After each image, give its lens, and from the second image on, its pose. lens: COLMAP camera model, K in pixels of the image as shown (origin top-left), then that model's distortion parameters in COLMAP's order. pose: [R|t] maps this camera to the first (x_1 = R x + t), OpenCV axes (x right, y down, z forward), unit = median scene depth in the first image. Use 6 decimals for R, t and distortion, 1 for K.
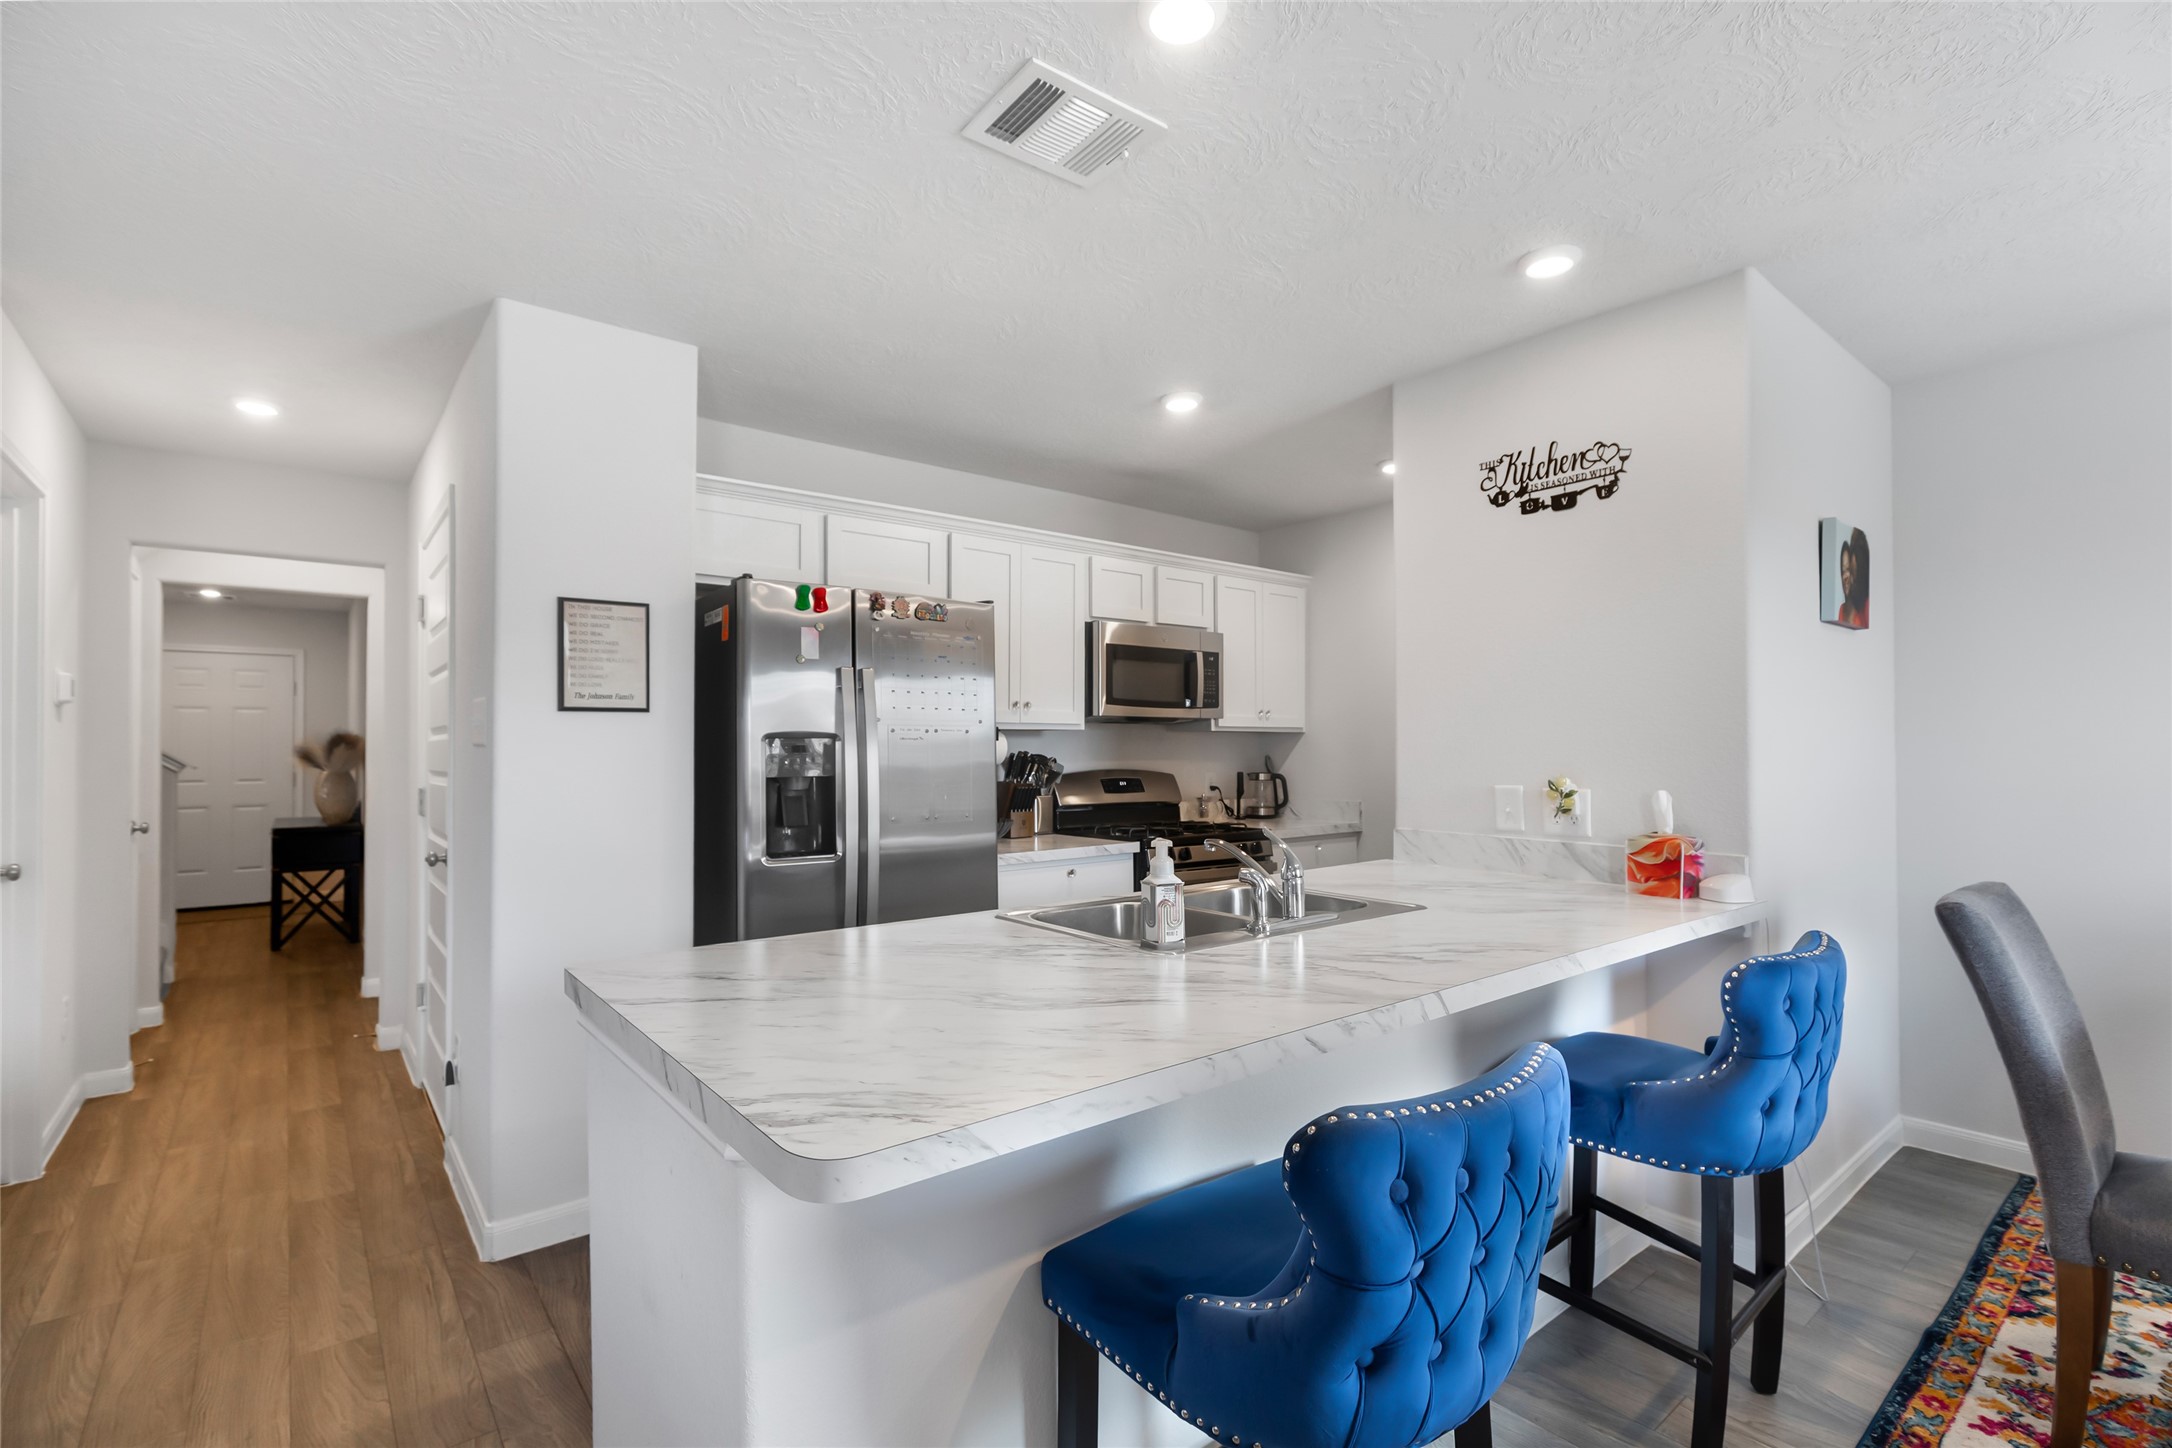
lens RADIAL K [[987.4, 0, 1102.7], [0, 987.4, 732.4], [0, 0, 1]] dist [0.016482, -0.004593]
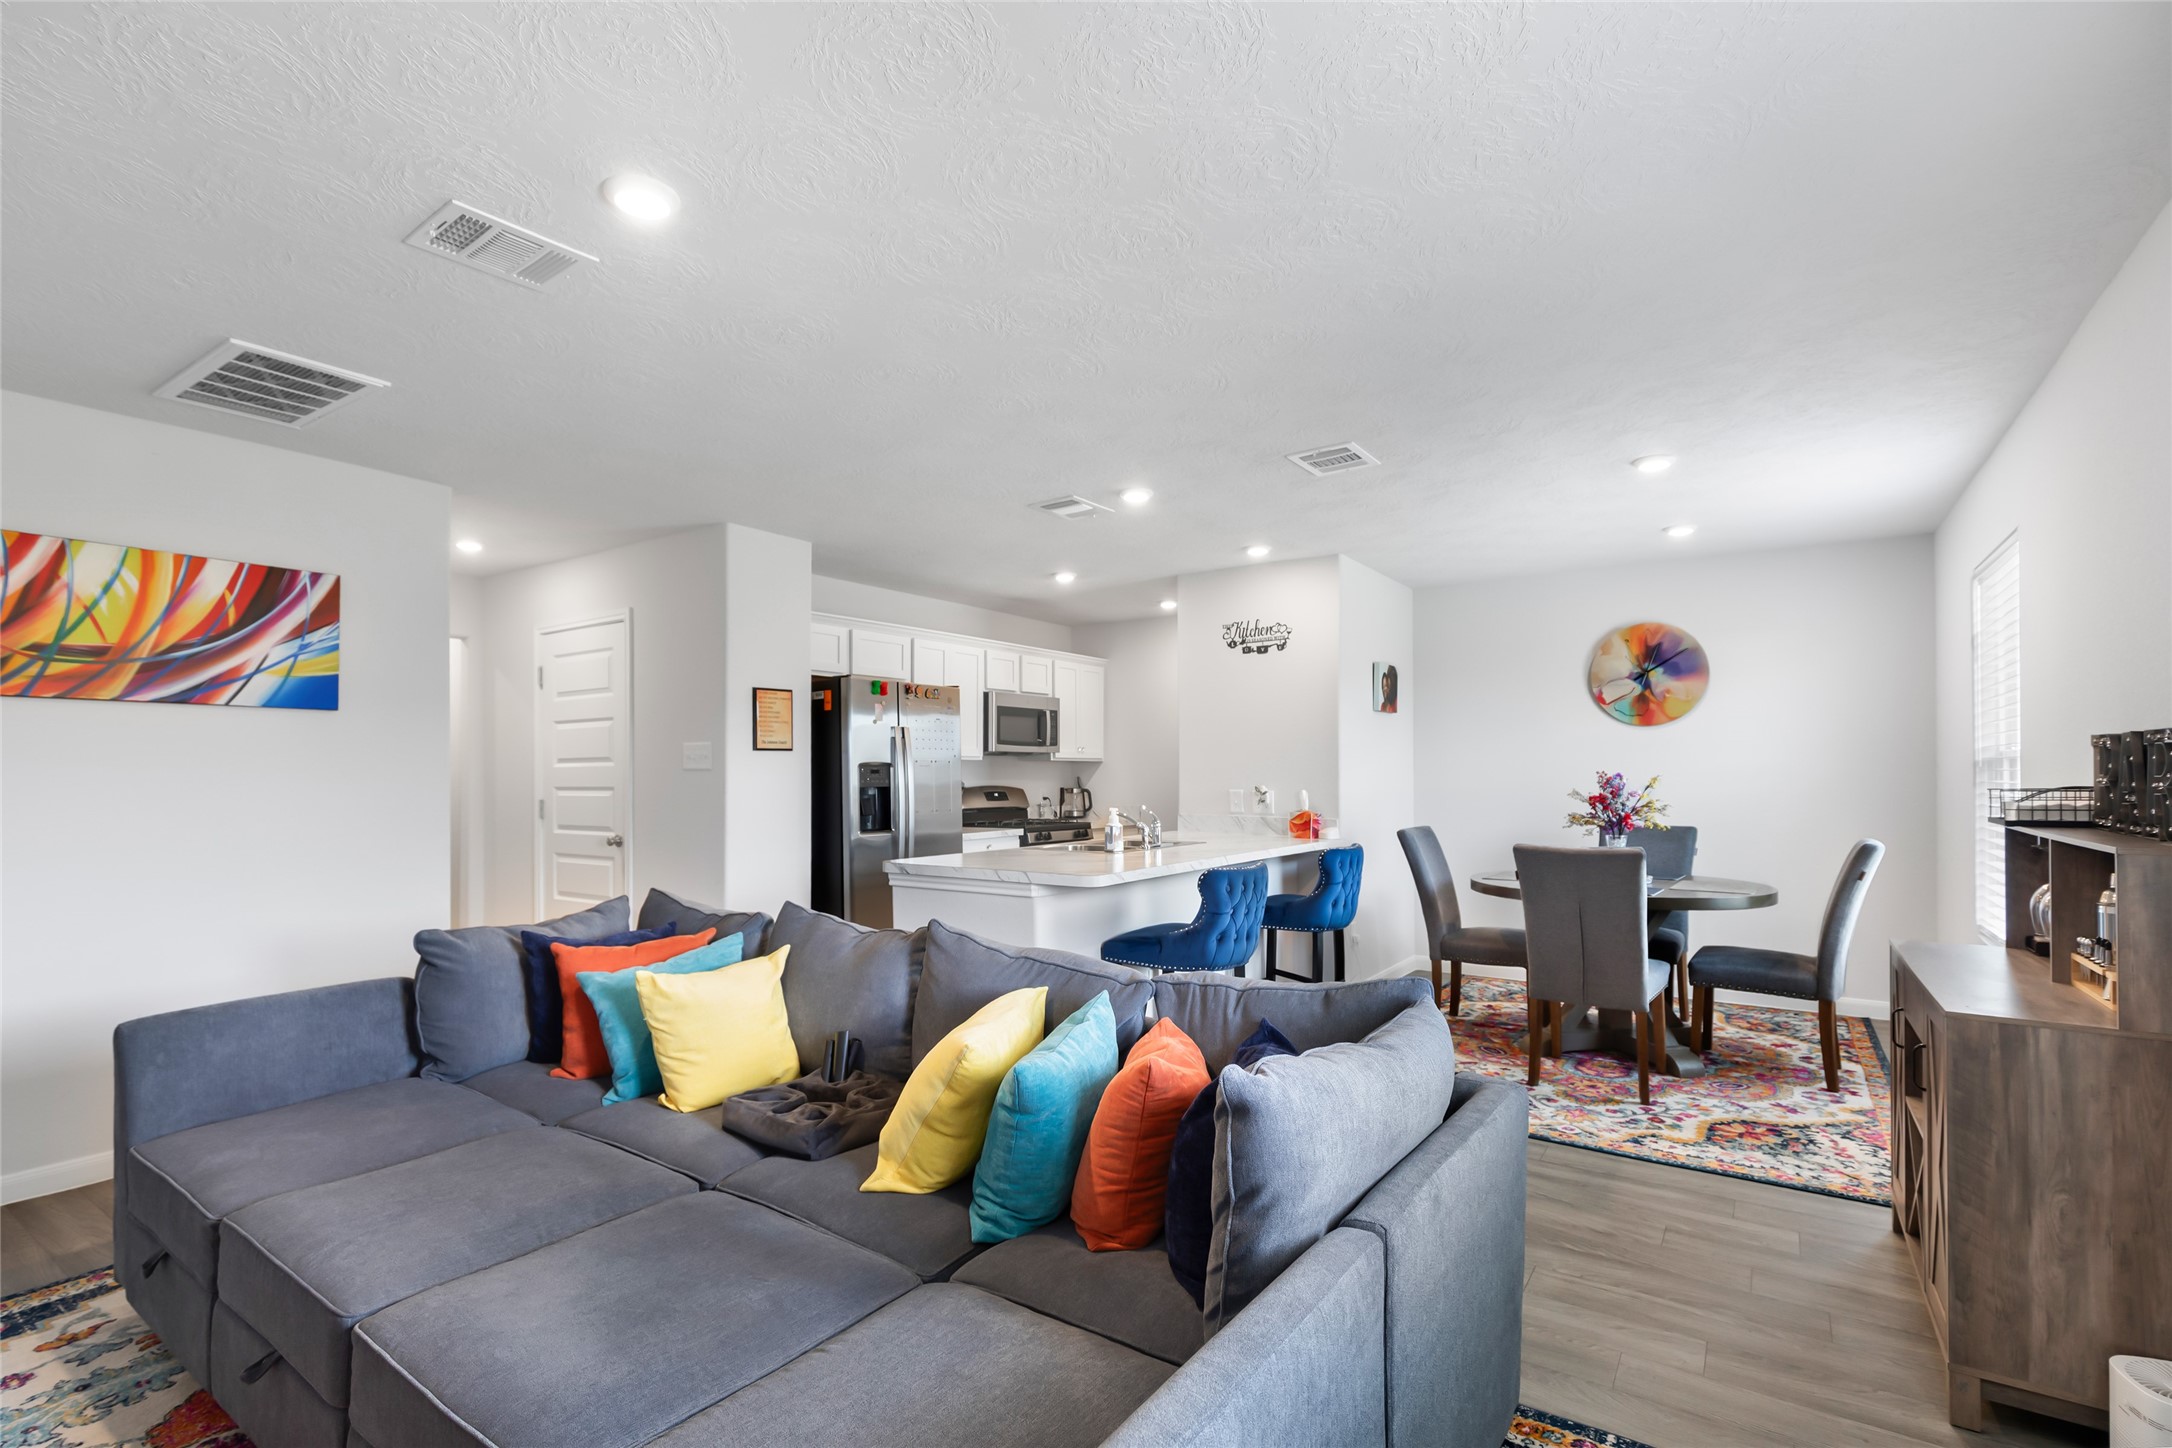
lens RADIAL K [[987.4, 0, 1080.8], [0, 987.4, 766.8], [0, 0, 1]] dist [0.016482, -0.004593]
pose [[0.963981, 0.000735, 0.265971, -0.403830], [-0.003080, 0.999960, 0.008398, -0.007863], [-0.265954, -0.008915, 0.963944, -0.799141]]
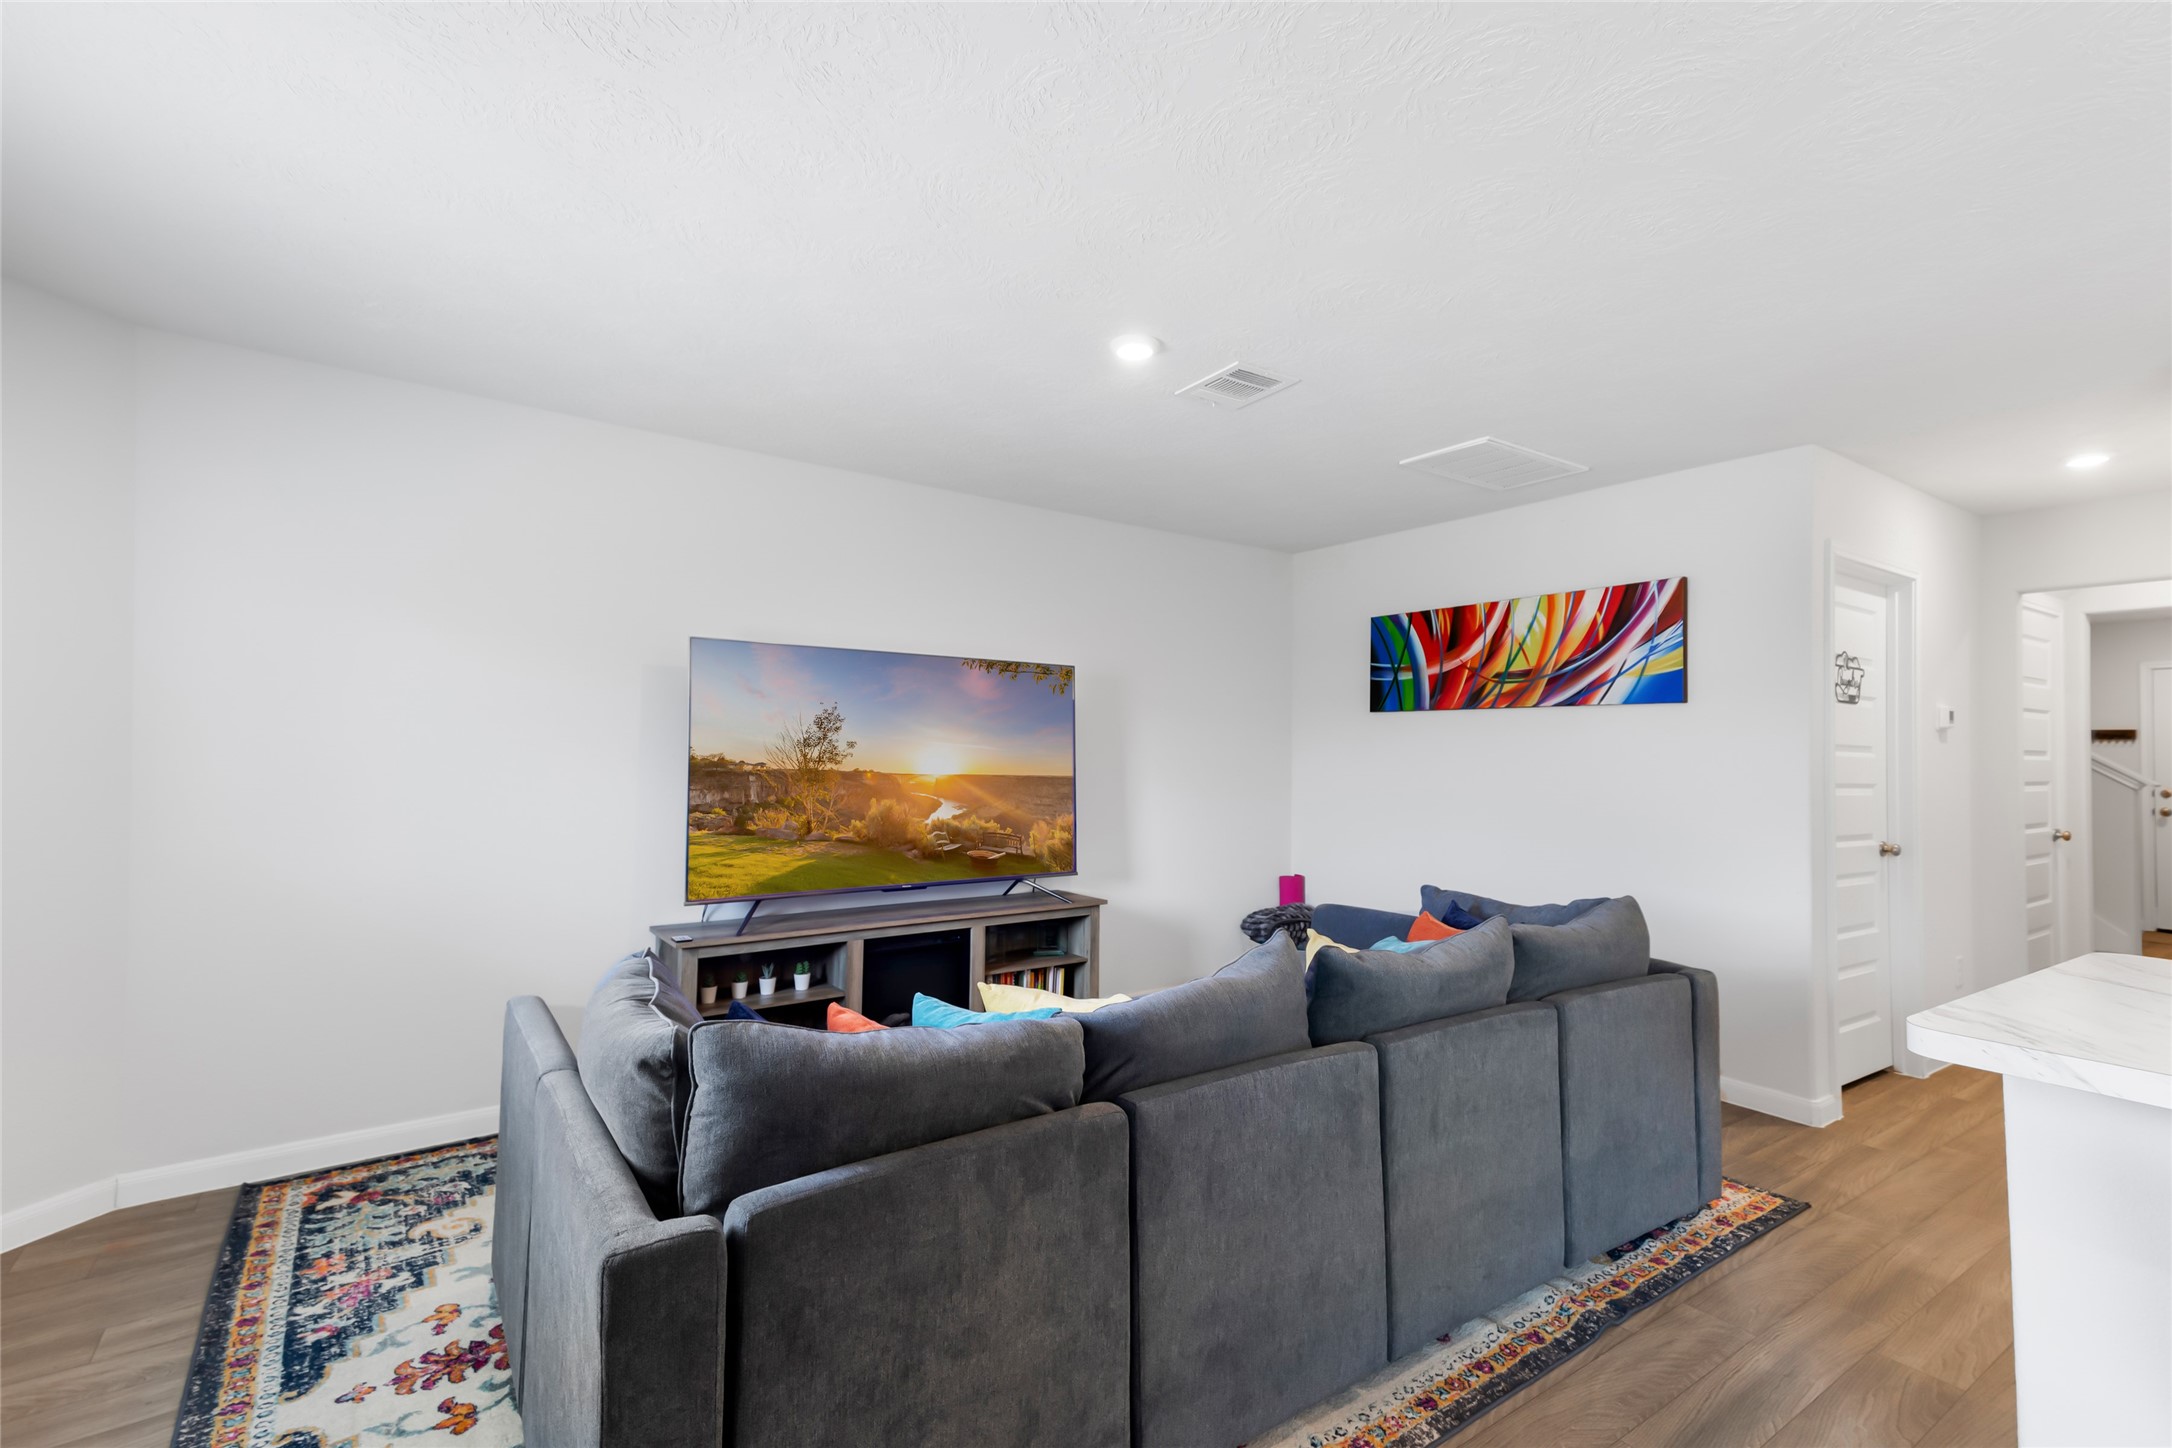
lens RADIAL K [[987.4, 0, 1073.1], [0, 987.4, 717.6], [0, 0, 1]] dist [0.016482, -0.004593]
pose [[-0.092222, -0.039512, -0.994954, 0.441815], [-0.000707, 0.999215, -0.039616, 0.009119], [0.995738, -0.002950, -0.092177, -0.033176]]
